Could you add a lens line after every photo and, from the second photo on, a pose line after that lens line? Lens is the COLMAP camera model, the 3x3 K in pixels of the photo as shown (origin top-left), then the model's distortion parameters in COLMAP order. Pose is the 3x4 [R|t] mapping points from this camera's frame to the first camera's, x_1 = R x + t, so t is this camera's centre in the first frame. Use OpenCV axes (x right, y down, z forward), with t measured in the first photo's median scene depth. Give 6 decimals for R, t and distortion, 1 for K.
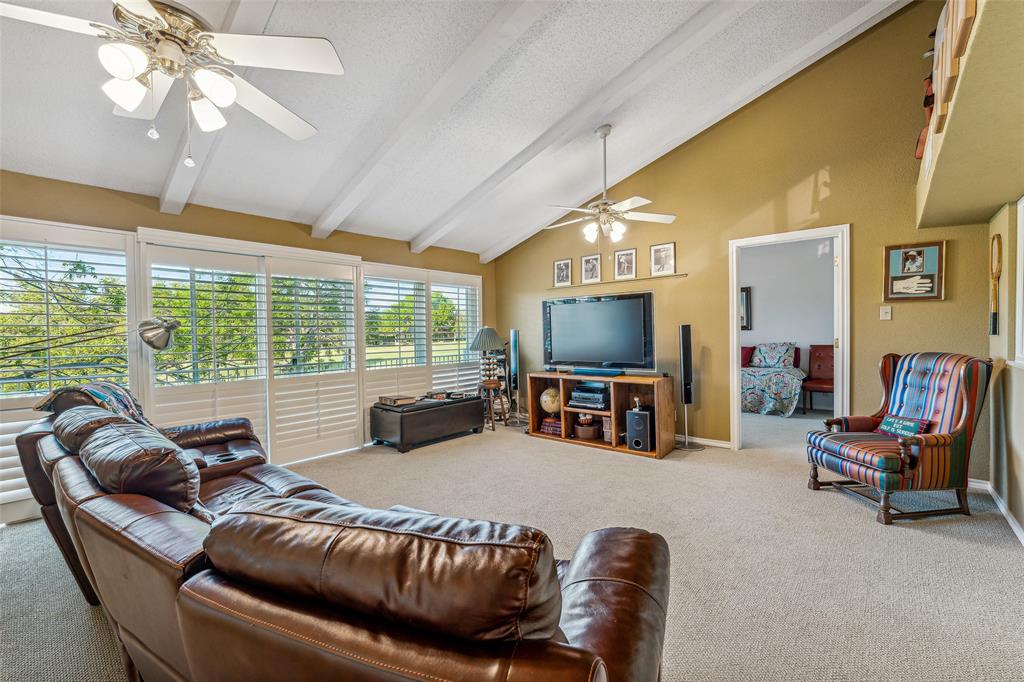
lens RADIAL K [[417.4, 0, 512.0], [0, 417.4, 341.0], [0, 0, 1]] dist [-0.008173, -0.000184]
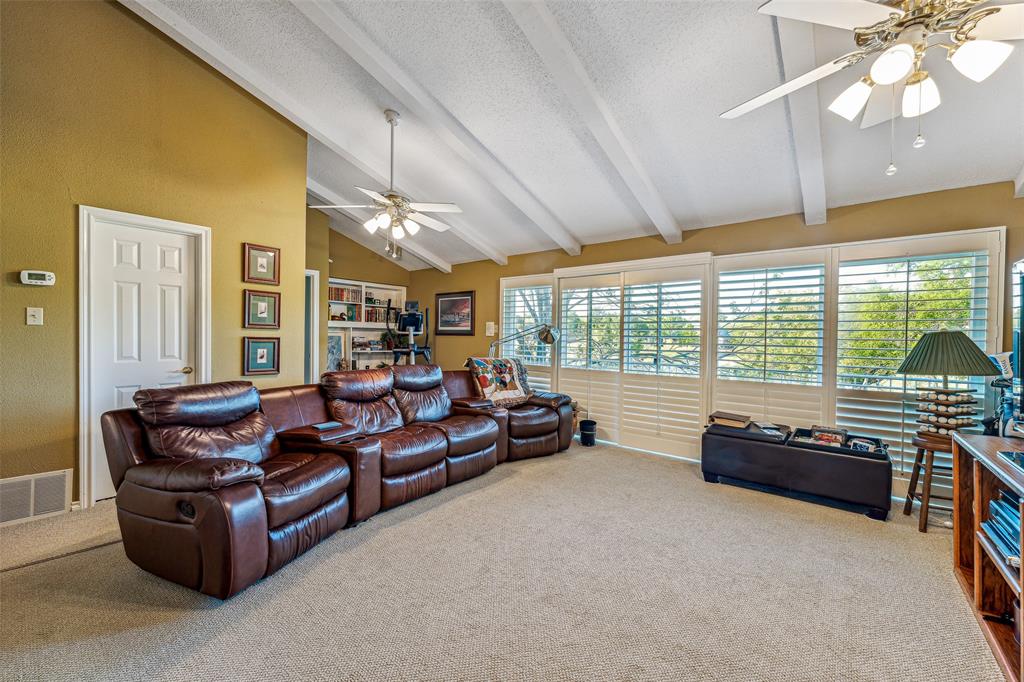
lens RADIAL K [[410.2, 0, 512.0], [0, 410.2, 341.0], [0, 0, 1]] dist [0.001673, 0.000268]
pose [[0.038671, 0.026341, -0.998905, 0.499239], [-0.036929, 0.999007, 0.024914, -0.015105], [0.998569, 0.035925, 0.039605, 0.534359]]
